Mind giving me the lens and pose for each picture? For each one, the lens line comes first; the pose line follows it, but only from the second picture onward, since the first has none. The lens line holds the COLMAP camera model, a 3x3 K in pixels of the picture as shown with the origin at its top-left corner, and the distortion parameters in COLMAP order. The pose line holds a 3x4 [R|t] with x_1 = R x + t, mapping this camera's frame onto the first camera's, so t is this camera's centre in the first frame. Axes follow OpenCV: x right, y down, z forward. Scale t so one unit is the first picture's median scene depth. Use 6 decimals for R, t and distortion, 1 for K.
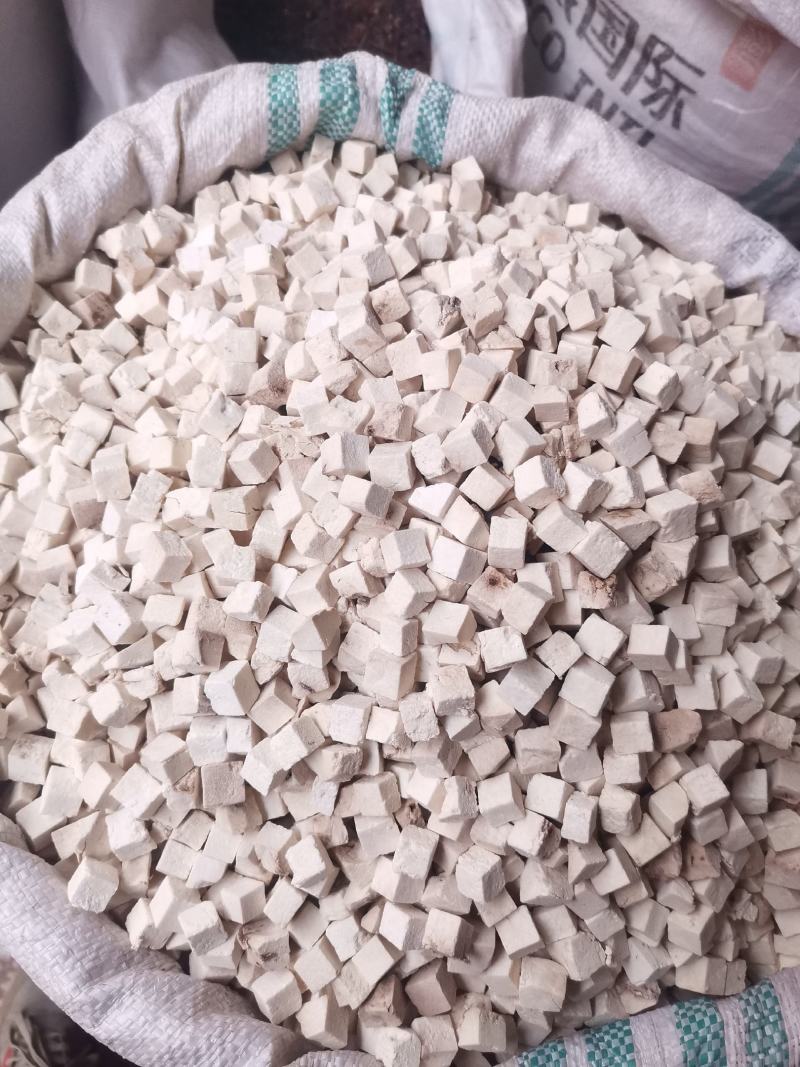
lens RADIAL K [[797.7, 0, 400.0], [0, 797.7, 533.5], [0, 0, 1]] dist [0.073687, -0.128385]
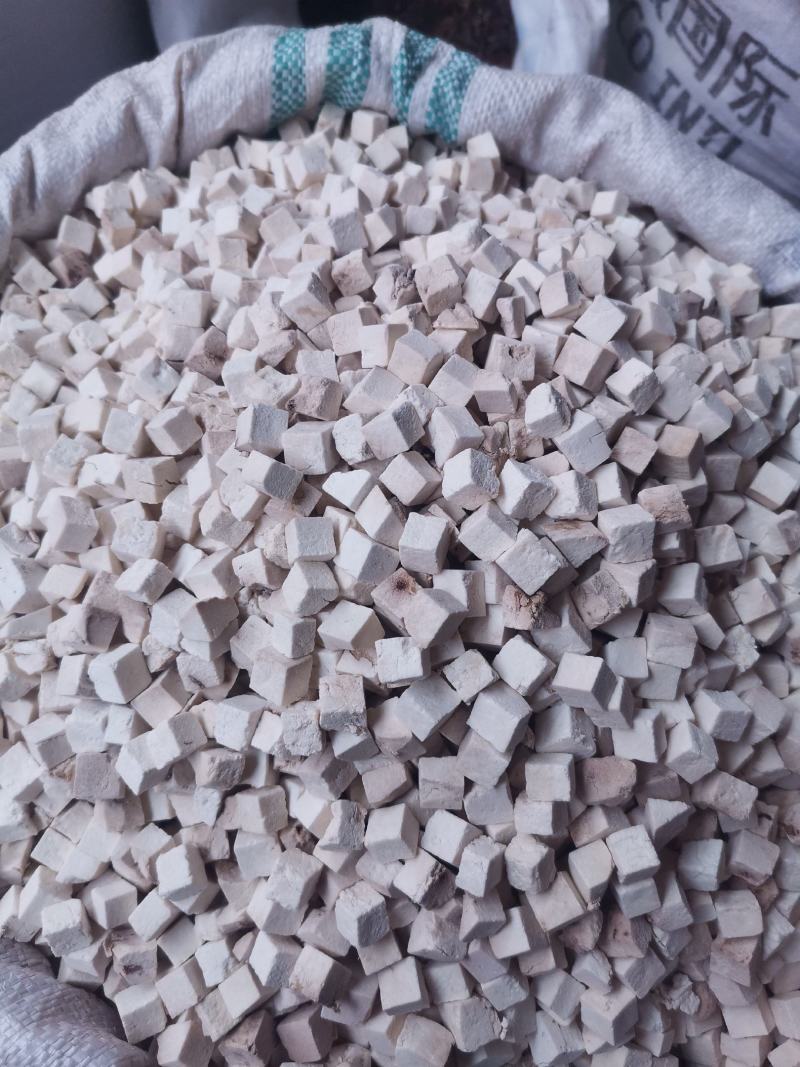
lens RADIAL K [[808.2, 0, 403.4], [0, 808.2, 537.4], [0, 0, 1]] dist [0.056394, -0.105916]
pose [[0.989614, 0.098626, -0.104584, 0.185971], [-0.100083, 0.994940, -0.008766, 0.013734], [0.103190, 0.019142, 0.994477, 0.101341]]
